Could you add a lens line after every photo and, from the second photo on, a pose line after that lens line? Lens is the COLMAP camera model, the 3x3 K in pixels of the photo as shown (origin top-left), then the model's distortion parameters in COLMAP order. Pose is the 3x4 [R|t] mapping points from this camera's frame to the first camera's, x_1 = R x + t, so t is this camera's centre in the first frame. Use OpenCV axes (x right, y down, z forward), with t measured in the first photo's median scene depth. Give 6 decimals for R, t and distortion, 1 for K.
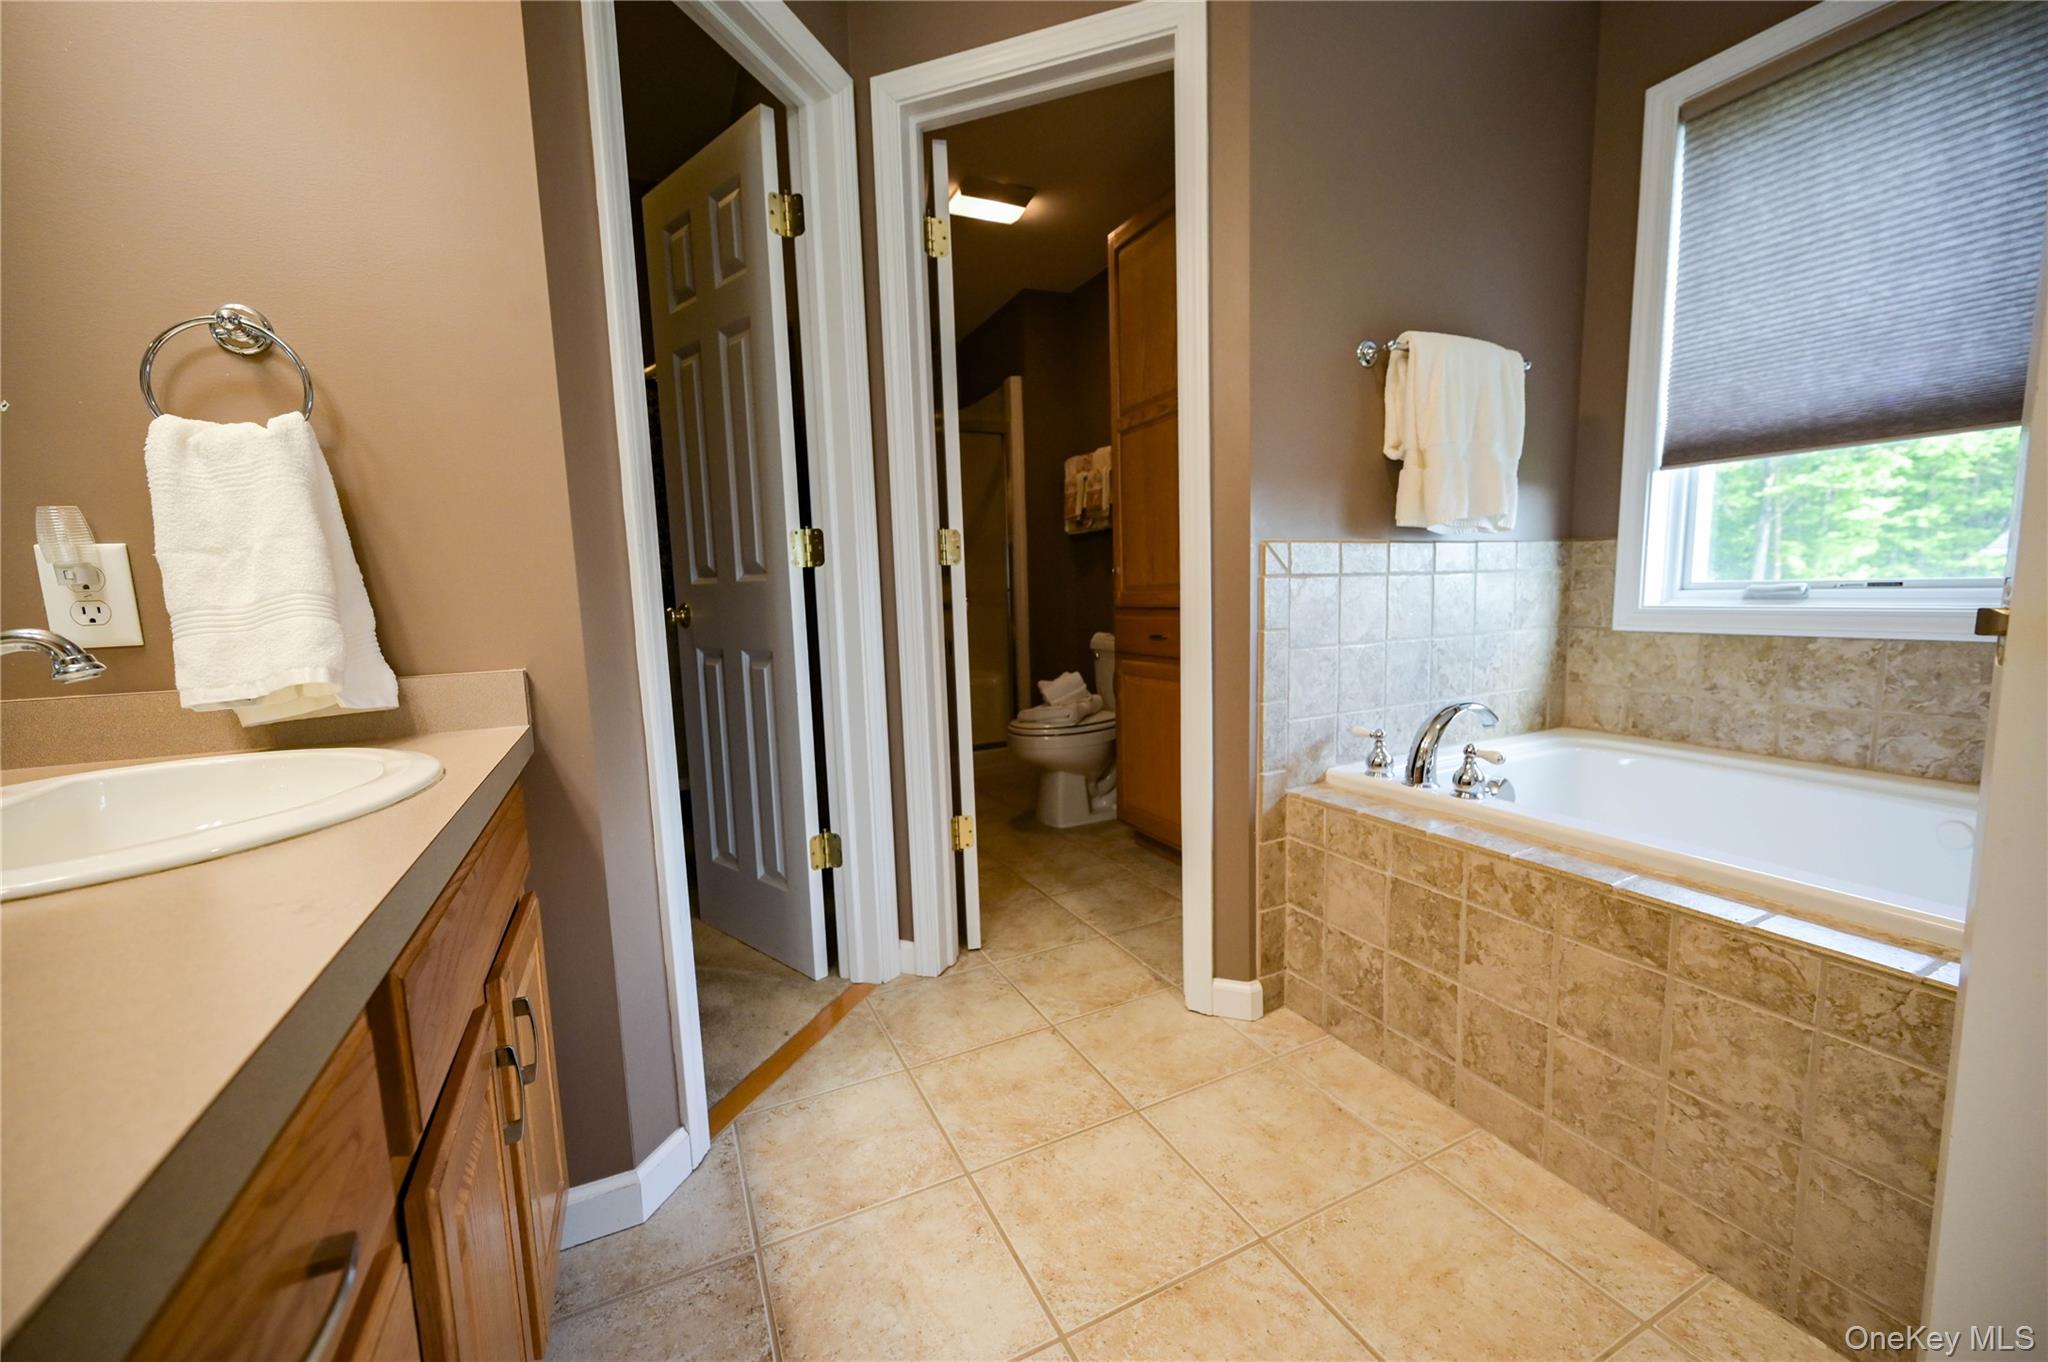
lens RADIAL K [[810.7, 0, 1028.3], [0, 810.7, 683.9], [0, 0, 1]] dist [-0.001088, -0.000872]
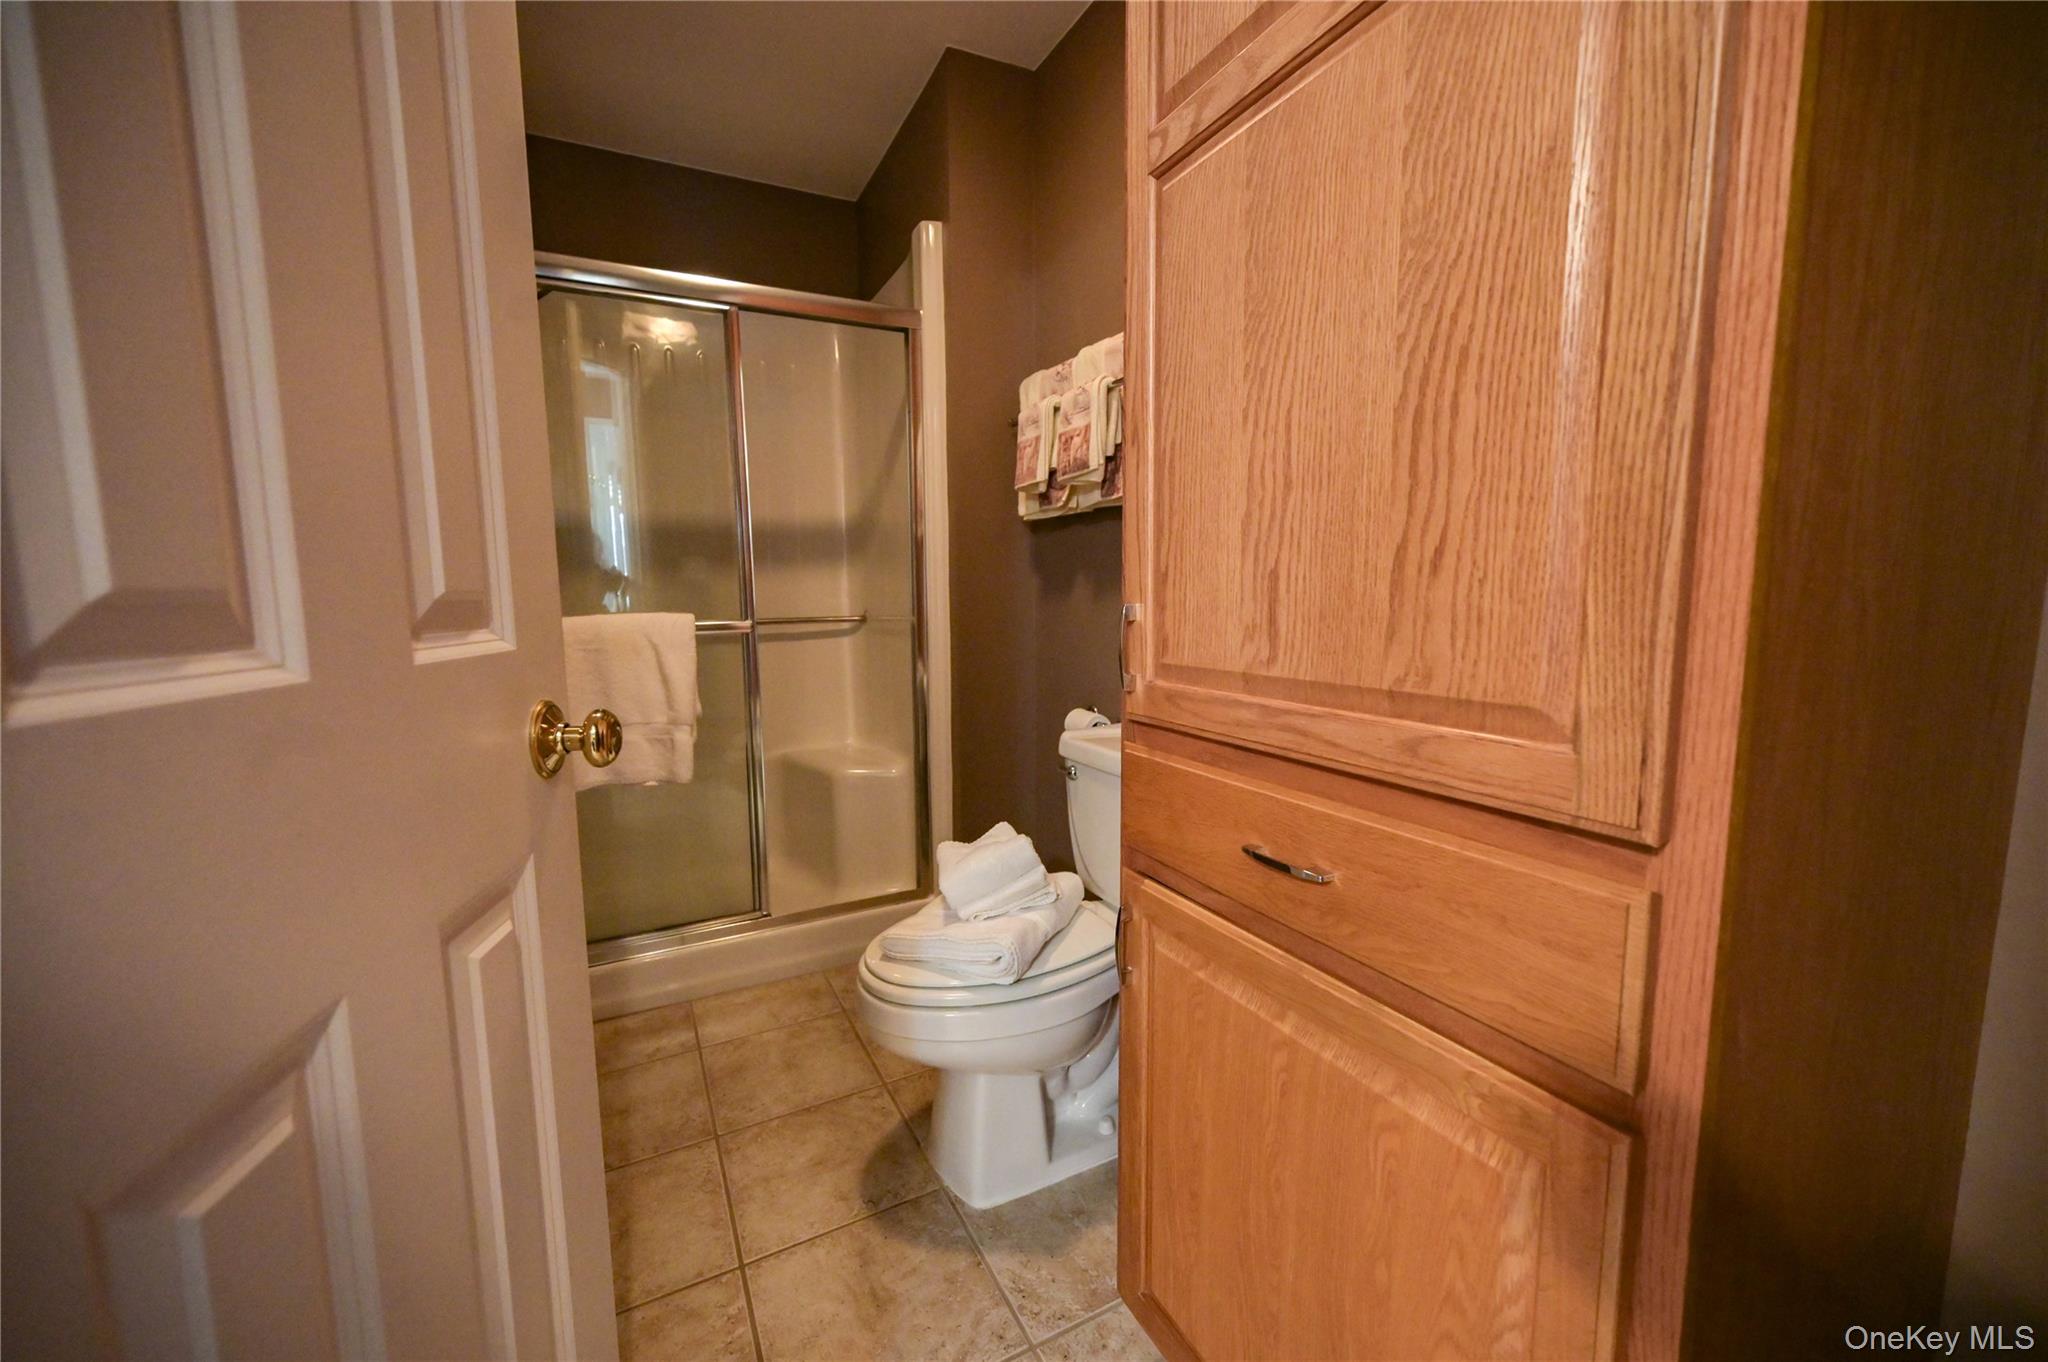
lens RADIAL K [[810.7, 0, 1025.7], [0, 810.7, 682.0], [0, 0, 1]] dist [-0.001088, -0.000872]
pose [[0.999568, 0.019972, 0.021570, 0.045790], [-0.019869, 0.999790, -0.005001, -0.084968], [-0.021665, 0.004571, 0.999755, 0.522873]]
